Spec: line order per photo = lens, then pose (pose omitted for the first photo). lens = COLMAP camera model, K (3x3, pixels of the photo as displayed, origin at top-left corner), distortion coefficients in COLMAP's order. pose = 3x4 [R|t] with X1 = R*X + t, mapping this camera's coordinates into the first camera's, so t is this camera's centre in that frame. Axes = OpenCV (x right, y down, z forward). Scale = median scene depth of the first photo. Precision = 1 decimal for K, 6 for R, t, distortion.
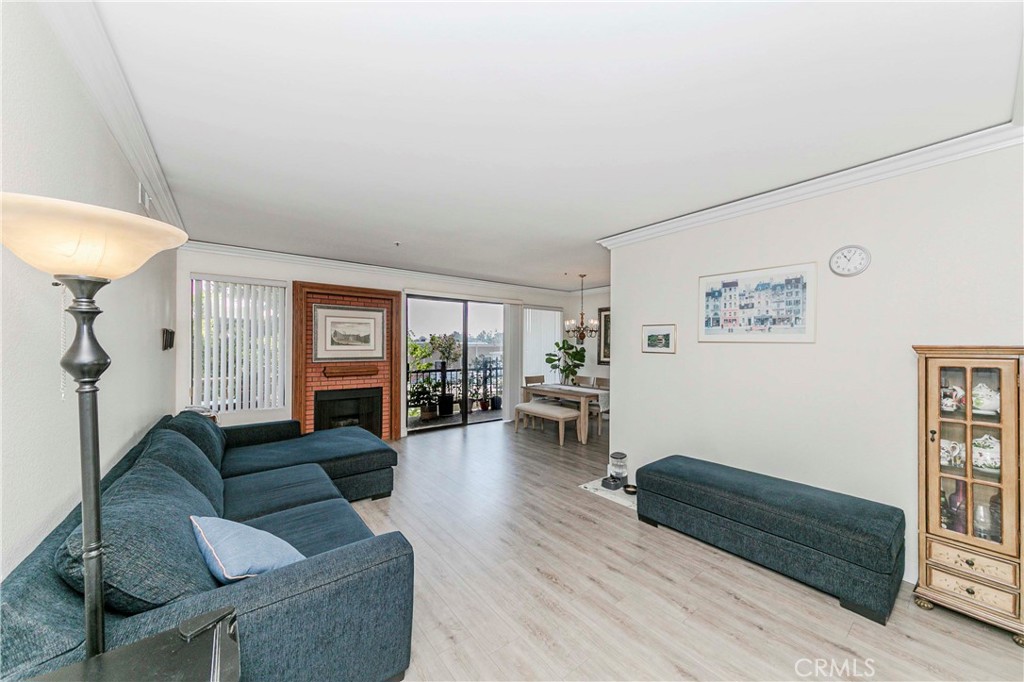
lens RADIAL K [[362.4, 0, 512.5], [0, 362.4, 344.8], [0, 0, 1]] dist [-0.006419, 0.000307]
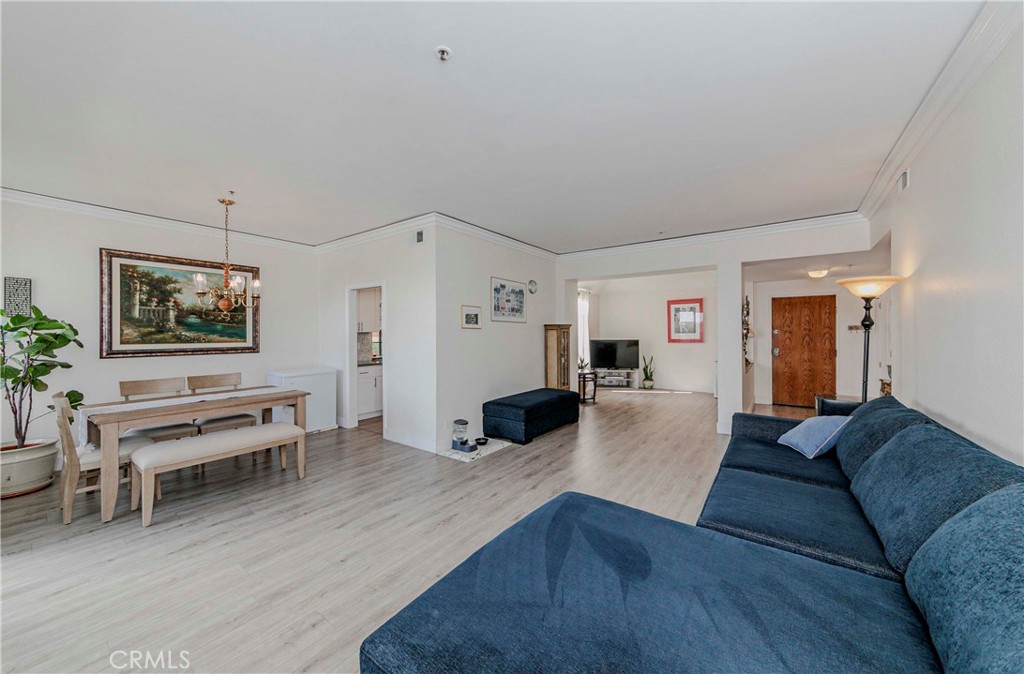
lens RADIAL K [[362.4, 0, 506.8], [0, 362.4, 331.5], [0, 0, 1]] dist [-0.006419, 0.000307]
pose [[-0.267752, -0.002475, 0.963485, -0.948775], [-0.000729, 0.999997, 0.002367, 0.033377], [-0.963488, -0.000069, -0.267753, 1.371765]]
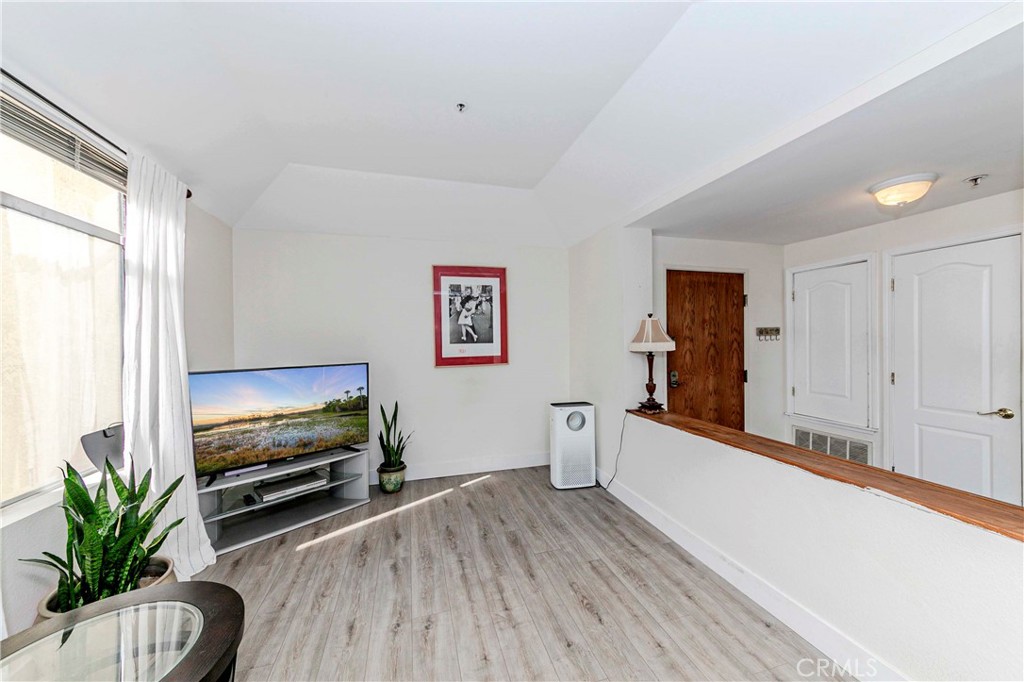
lens RADIAL K [[362.4, 0, 510.6], [0, 362.4, 339.8], [0, 0, 1]] dist [-0.006419, 0.000307]
pose [[-0.925520, 0.002503, 0.378692, -0.157634], [0.002752, 0.999996, 0.000117, 0.036664], [-0.378690, 0.001151, -0.925523, 0.925572]]
